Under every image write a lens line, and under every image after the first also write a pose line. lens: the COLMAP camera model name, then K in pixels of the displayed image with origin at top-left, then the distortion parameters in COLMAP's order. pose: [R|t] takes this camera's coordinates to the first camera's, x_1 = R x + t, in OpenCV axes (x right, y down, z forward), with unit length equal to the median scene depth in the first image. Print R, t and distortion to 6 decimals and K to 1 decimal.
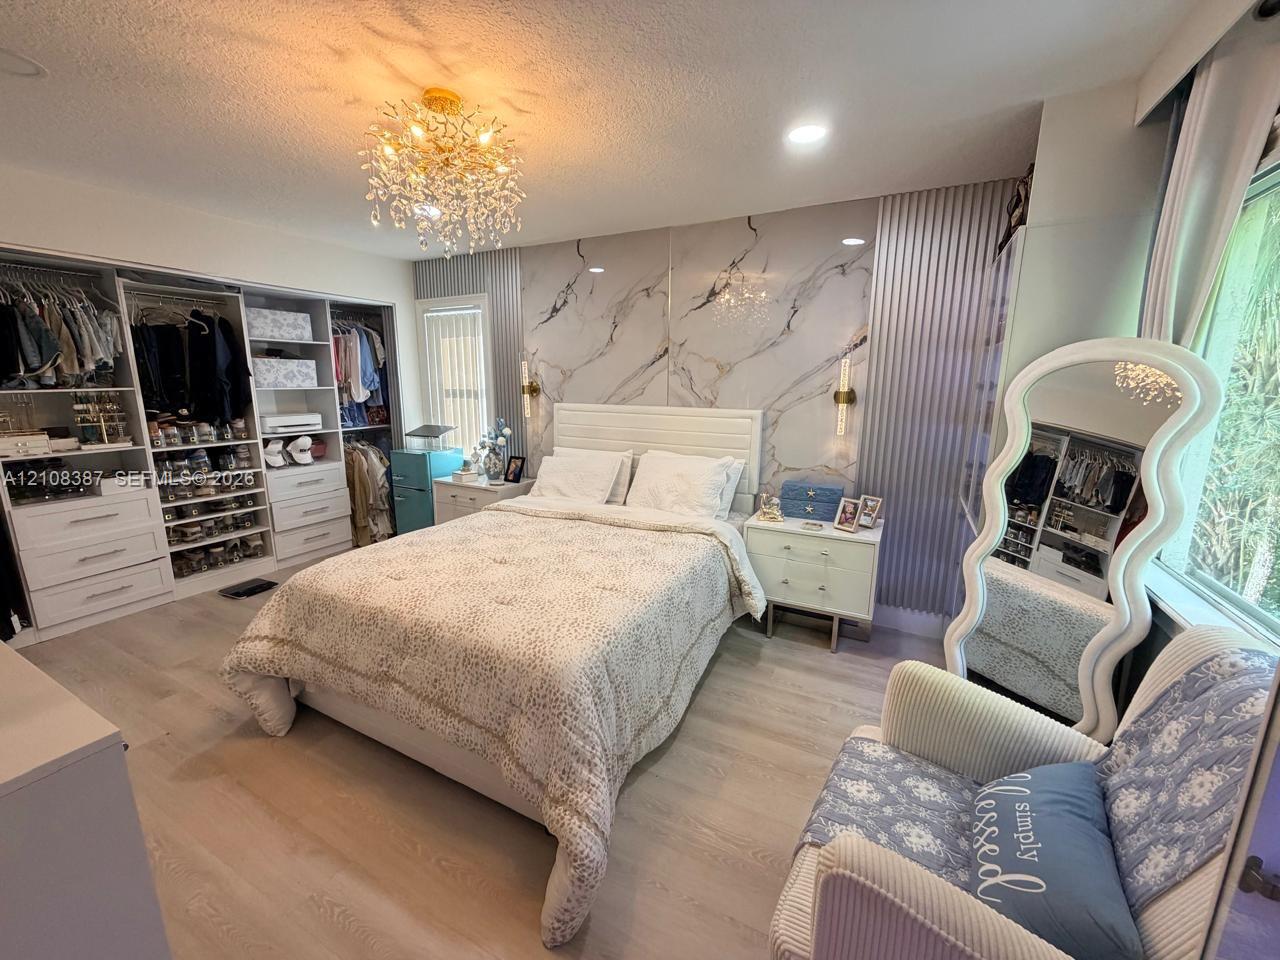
lens RADIAL K [[508.9, 0, 636.9], [0, 508.9, 475.3], [0, 0, 1]] dist [0.000825, 0.000667]
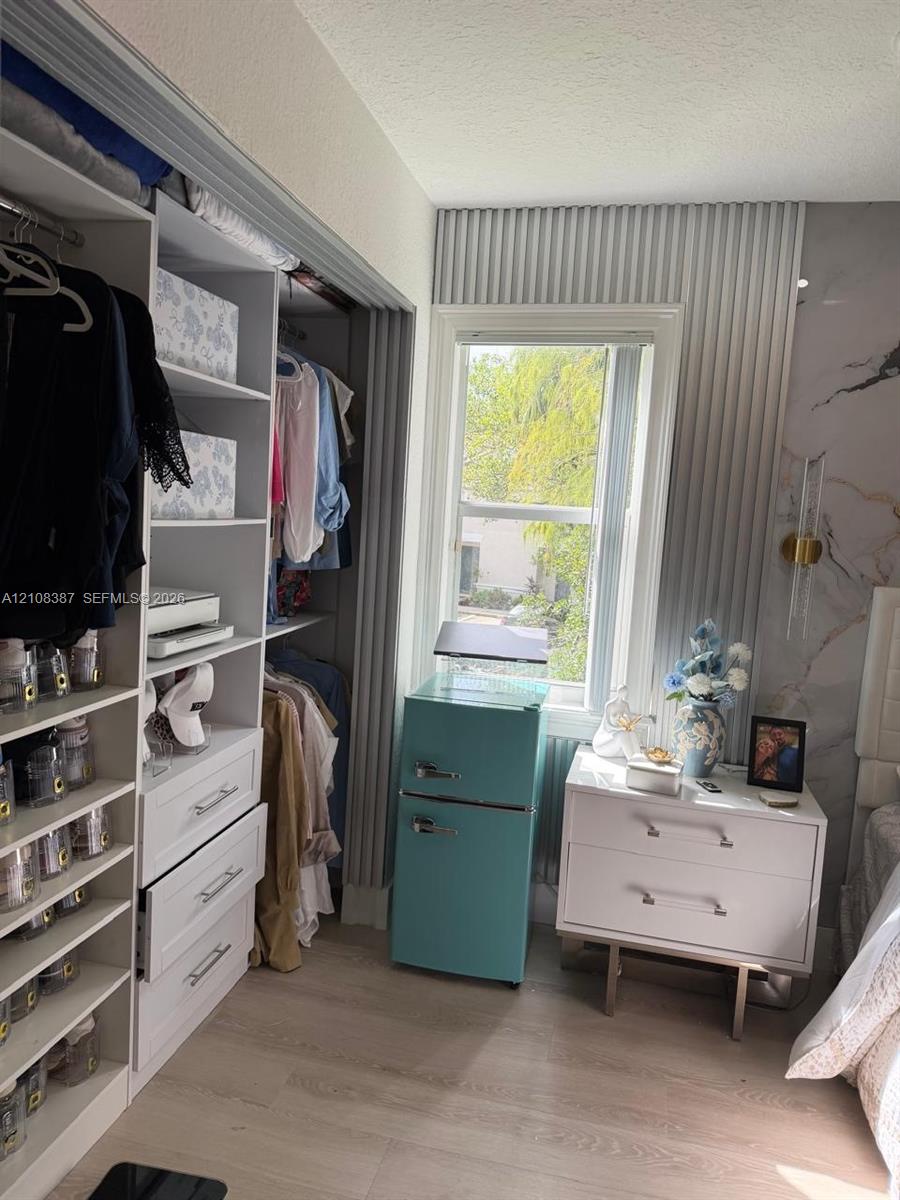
lens RADIAL K [[841.3, 0, 449.5], [0, 841.3, 604.8], [0, 0, 1]] dist [-0.000175, -0.000923]
pose [[0.968708, 0.021020, 0.247311, -0.861295], [-0.005150, 0.997895, -0.064641, -0.110018], [-0.248149, 0.061344, 0.966778, 0.579462]]
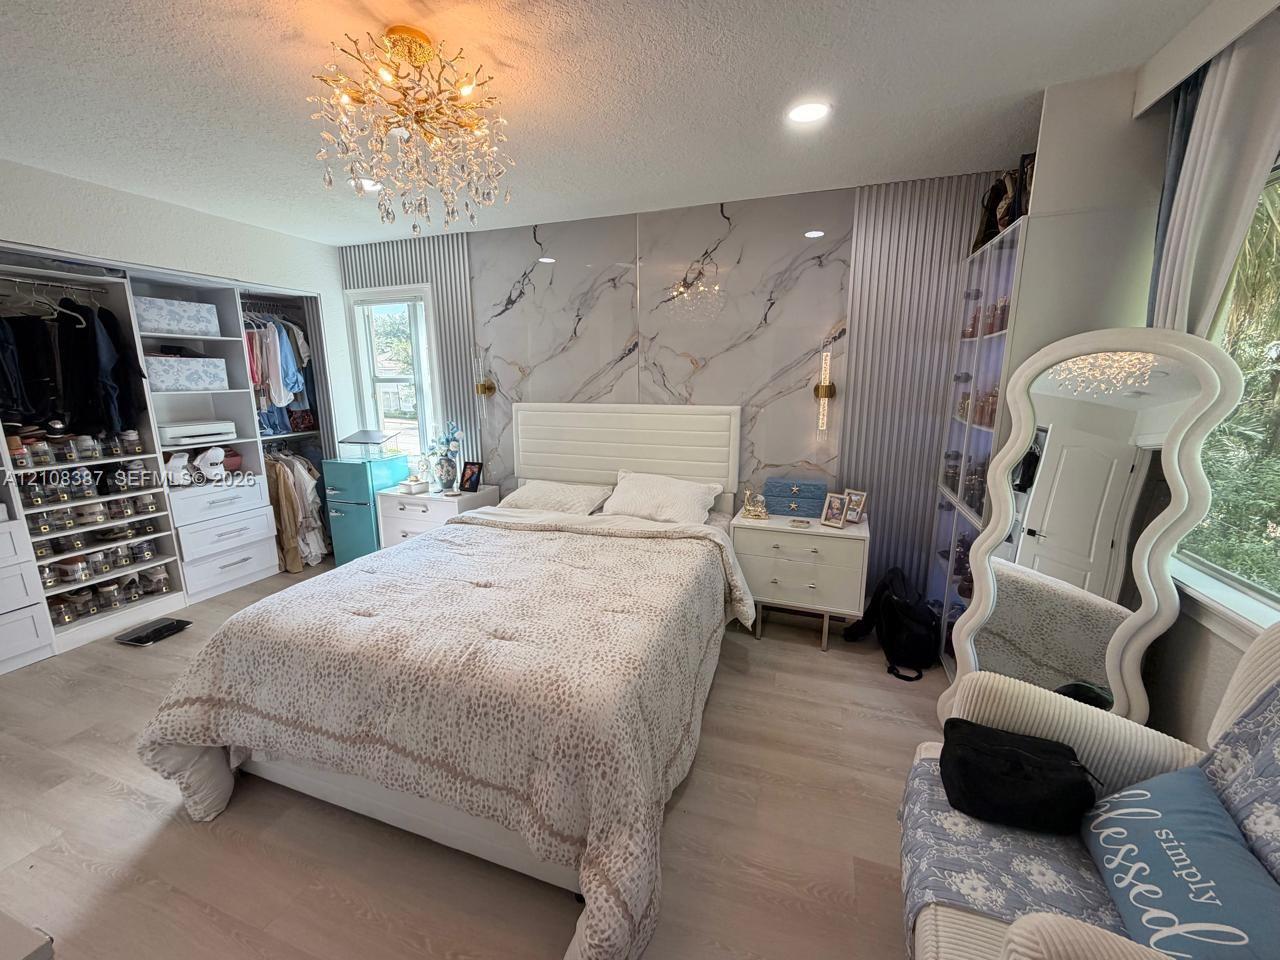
lens RADIAL K [[508.9, 0, 636.4], [0, 508.9, 476.0], [0, 0, 1]] dist [0.000825, 0.000667]
pose [[0.989994, -0.040346, 0.135218, -0.092838], [0.039301, 0.999173, 0.010386, -0.013922], [-0.135525, -0.004968, 0.990761, 0.072014]]
